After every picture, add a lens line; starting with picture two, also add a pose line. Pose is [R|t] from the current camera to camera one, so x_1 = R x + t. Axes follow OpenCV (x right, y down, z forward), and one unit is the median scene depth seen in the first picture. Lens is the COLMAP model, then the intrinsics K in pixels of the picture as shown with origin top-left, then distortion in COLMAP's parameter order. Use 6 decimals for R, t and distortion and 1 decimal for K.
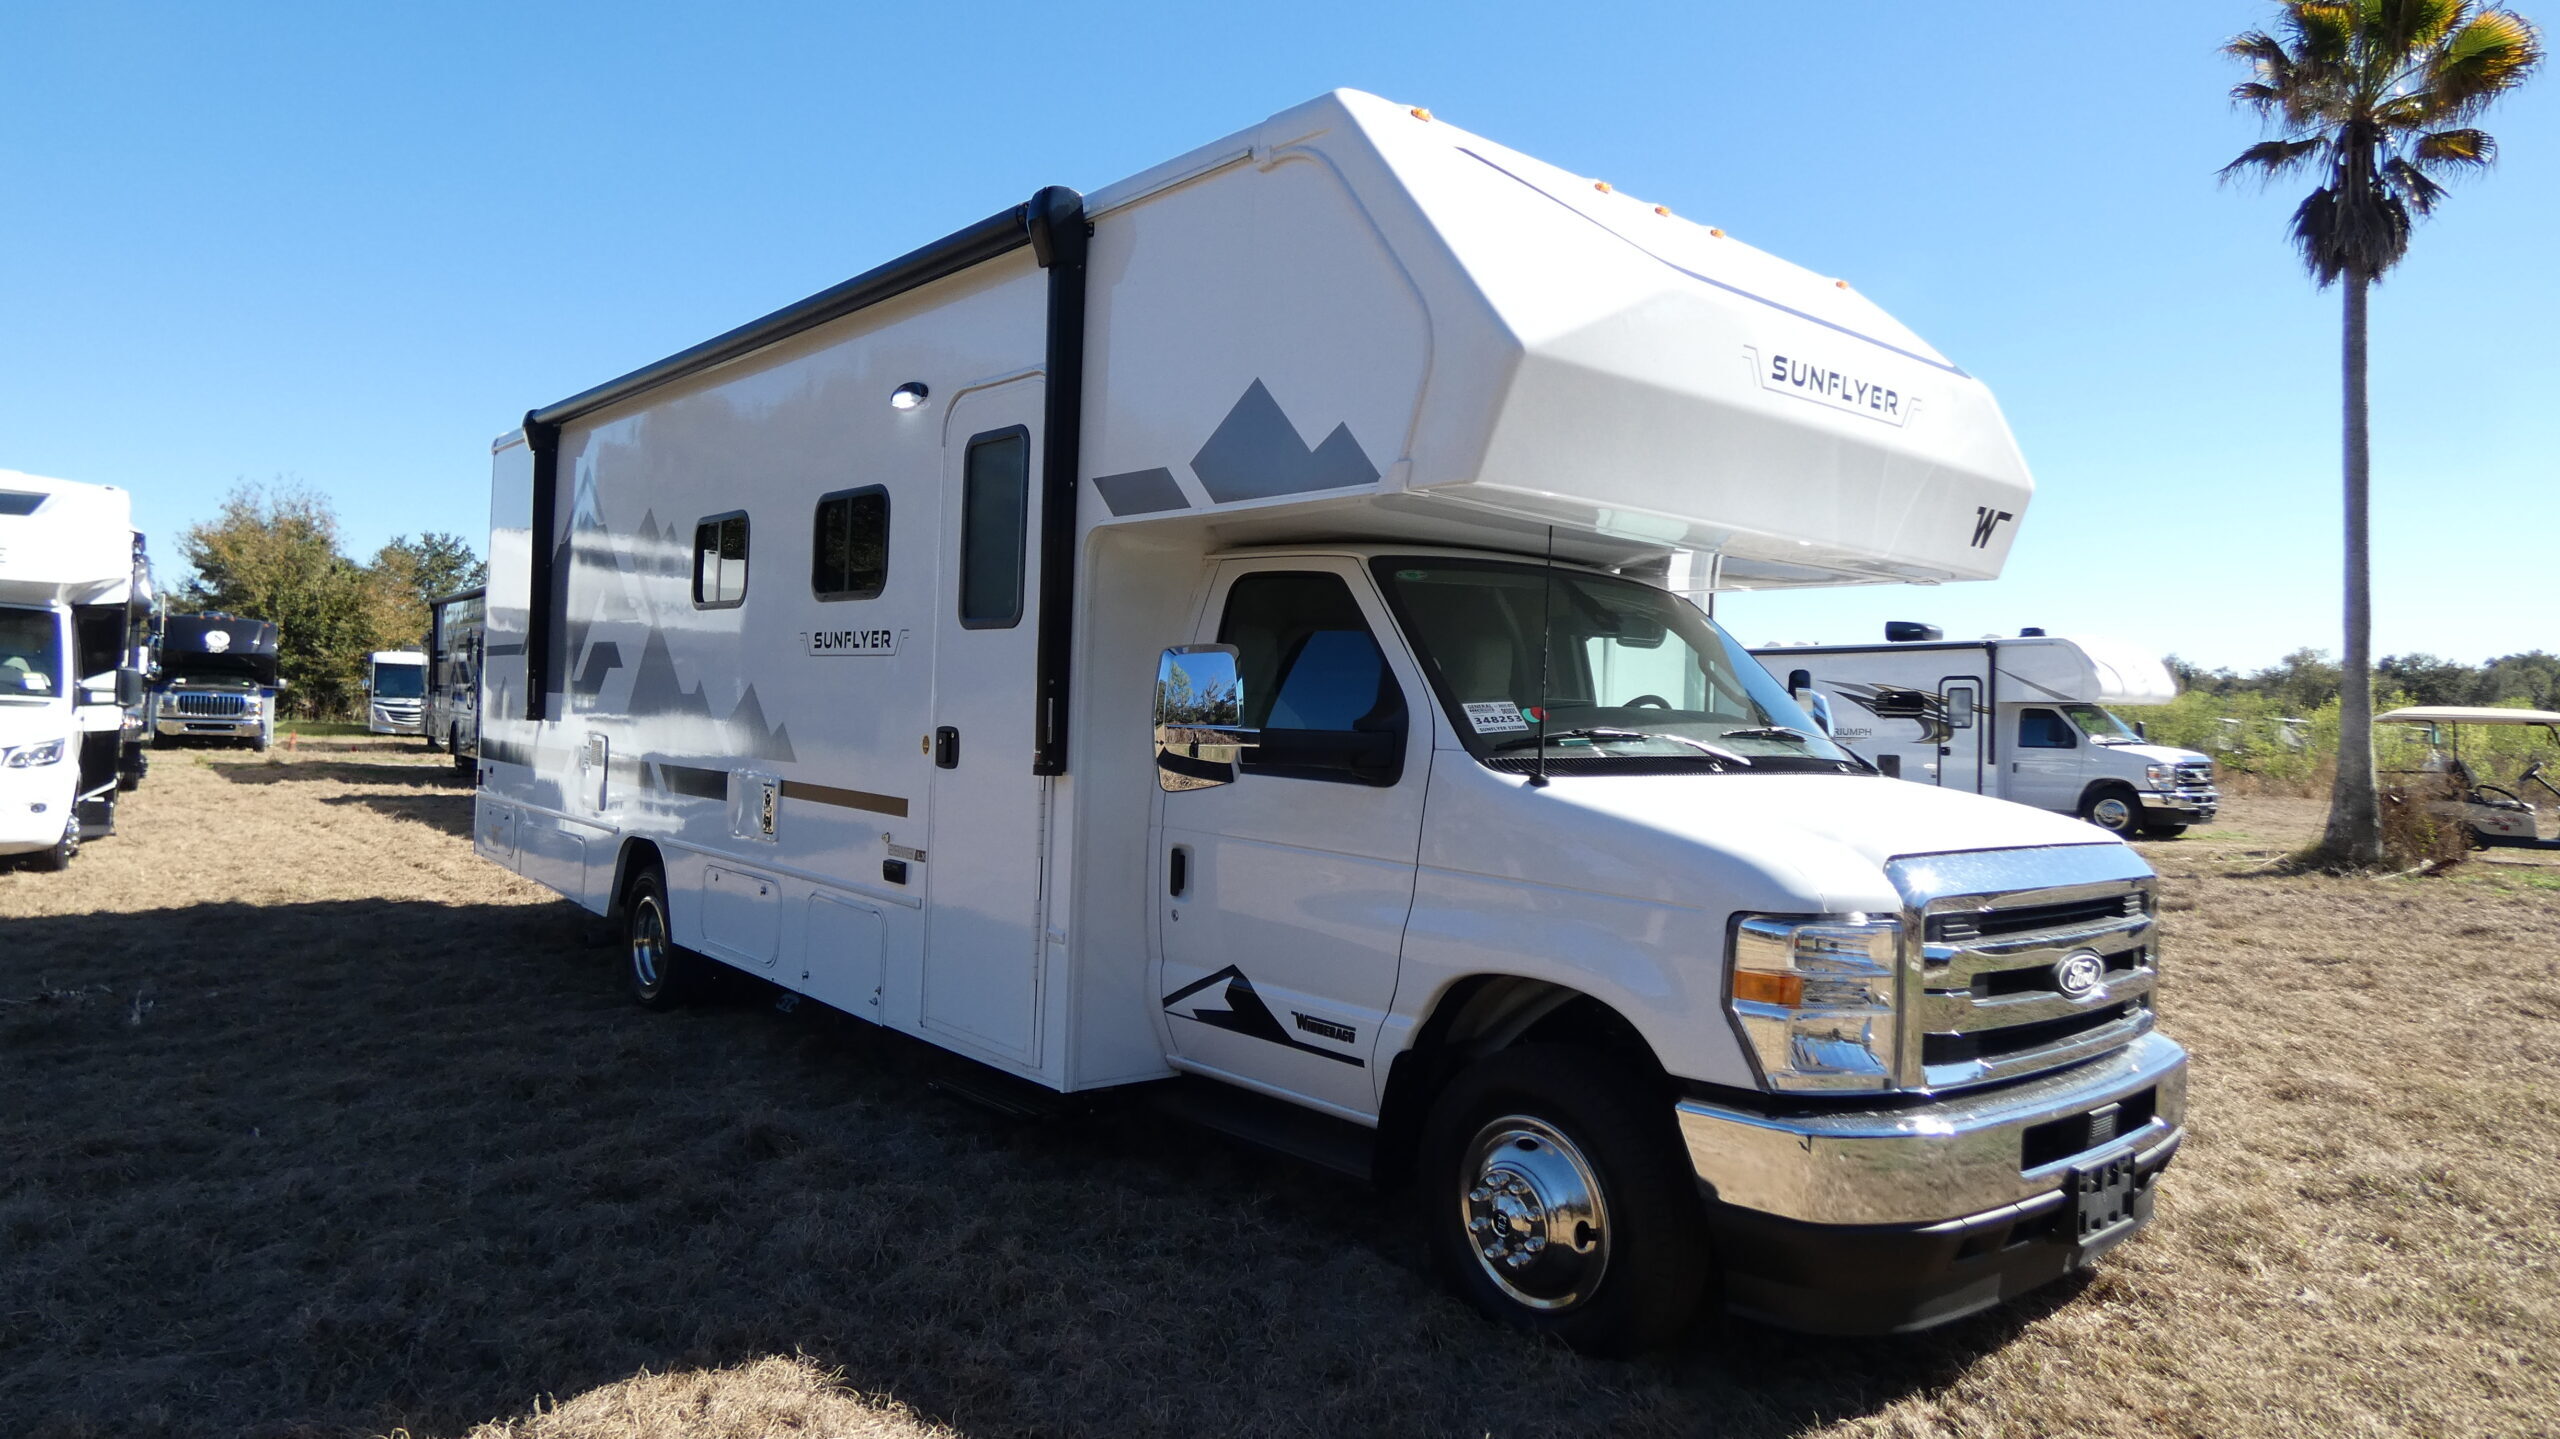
lens RADIAL K [[1575.1, 0, 1262.5], [0, 1575.1, 714.2], [0, 0, 1]] dist [0.018276, -0.000644]
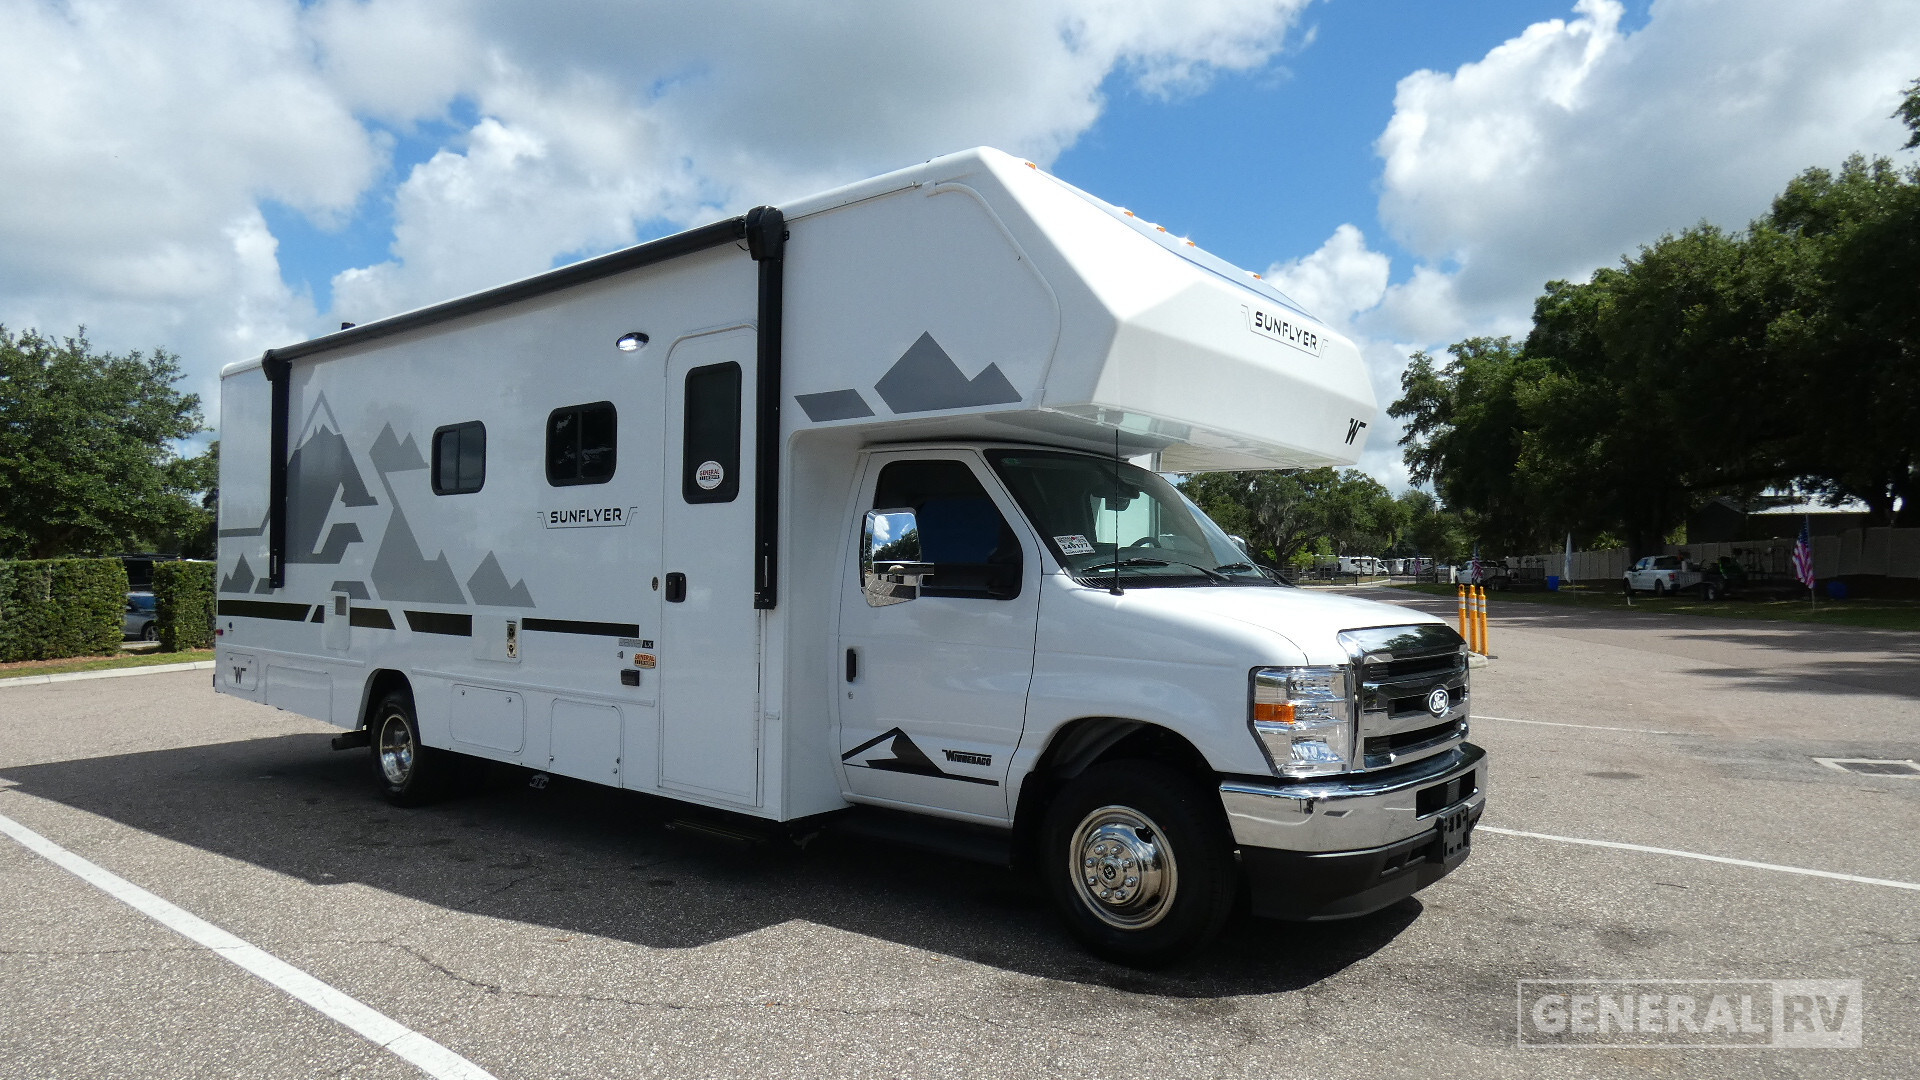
lens RADIAL K [[1165.5, 0, 941.1], [0, 1165.5, 561.5], [0, 0, 1]] dist [0.004564, 0.010423]
pose [[0.984523, -0.020138, 0.174097, -0.167823], [0.022987, 0.999633, -0.014362, 0.020765], [-0.173744, 0.018142, 0.984624, -0.091620]]
